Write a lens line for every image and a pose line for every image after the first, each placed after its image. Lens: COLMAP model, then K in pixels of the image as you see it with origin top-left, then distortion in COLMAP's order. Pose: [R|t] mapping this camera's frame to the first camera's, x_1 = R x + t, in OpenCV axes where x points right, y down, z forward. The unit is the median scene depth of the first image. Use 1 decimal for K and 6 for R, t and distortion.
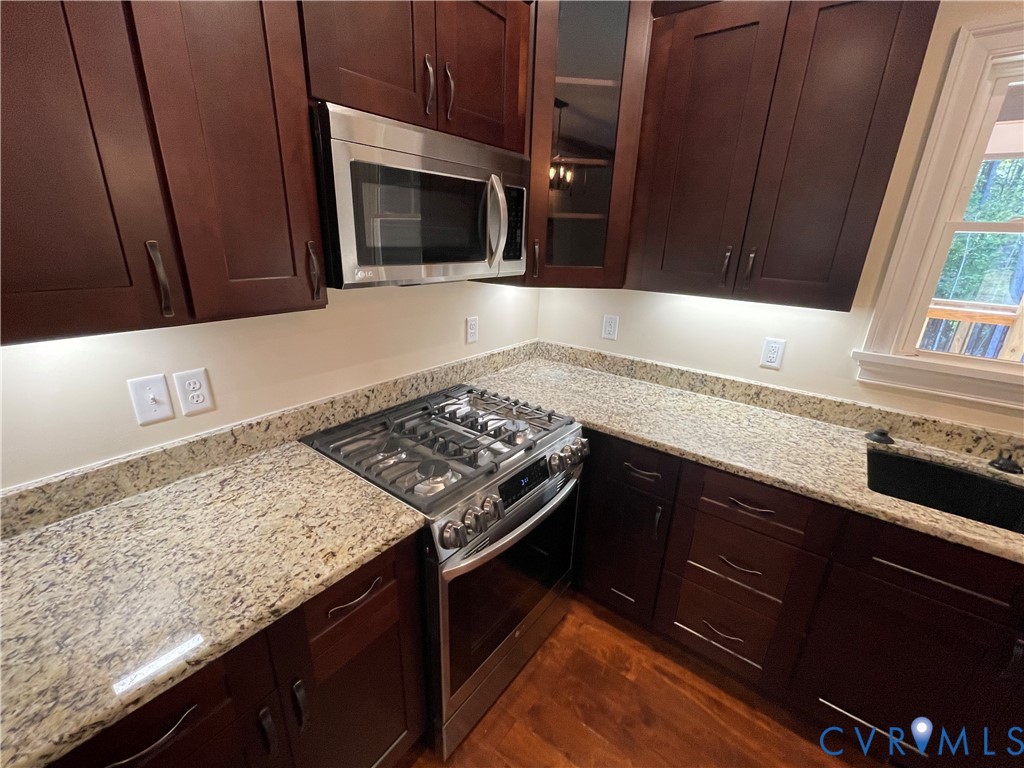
lens RADIAL K [[424.6, 0, 508.4], [0, 424.6, 384.8], [0, 0, 1]] dist [-0.001454, -0.000359]
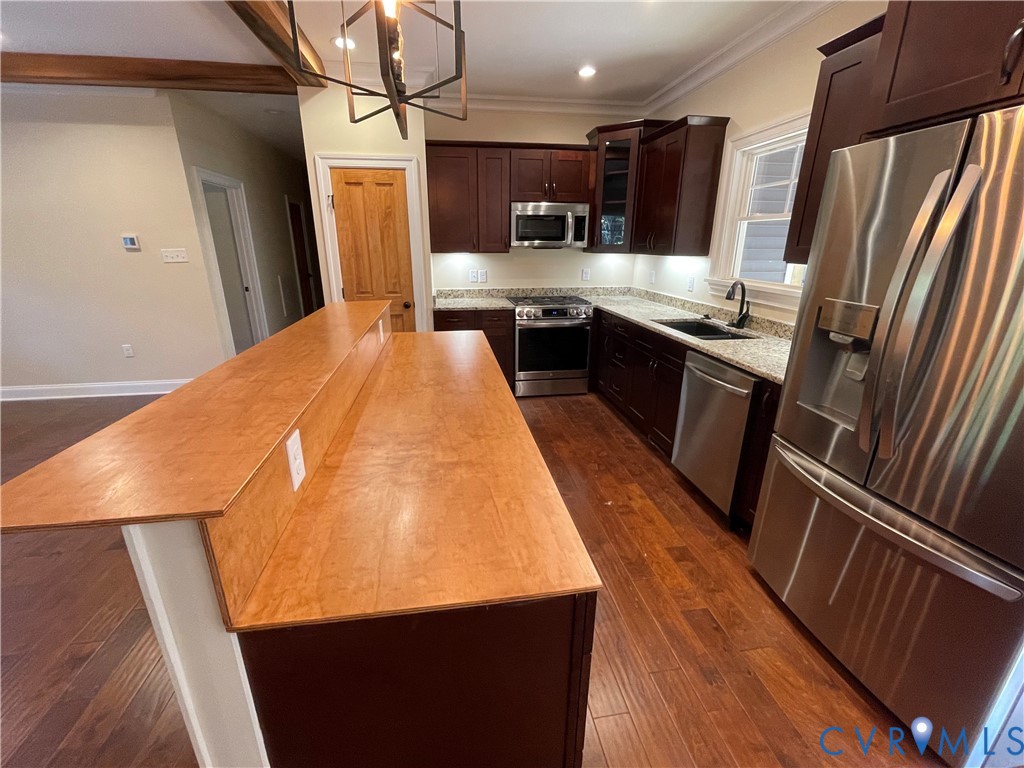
lens RADIAL K [[424.6, 0, 508.4], [0, 424.6, 384.8], [0, 0, 1]] dist [-0.001454, -0.000359]
pose [[0.725648, 0.190787, -0.661087, 1.648440], [-0.207948, 0.976670, 0.053608, 0.554727], [0.655891, 0.098571, 0.748392, -1.241092]]
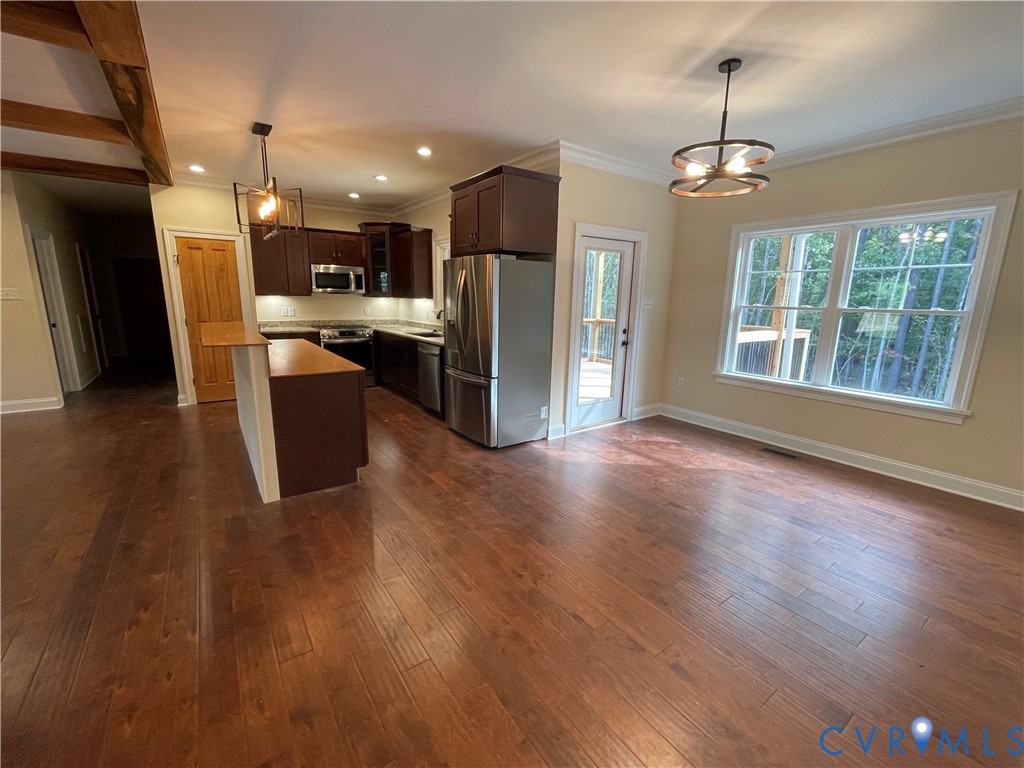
lens RADIAL K [[424.6, 0, 508.4], [0, 424.6, 384.8], [0, 0, 1]] dist [-0.001454, -0.000359]
pose [[0.958480, 0.045932, -0.281435, 2.685960], [-0.083799, 0.988734, -0.124028, 1.059858], [0.272567, 0.142463, 0.951531, -2.519799]]
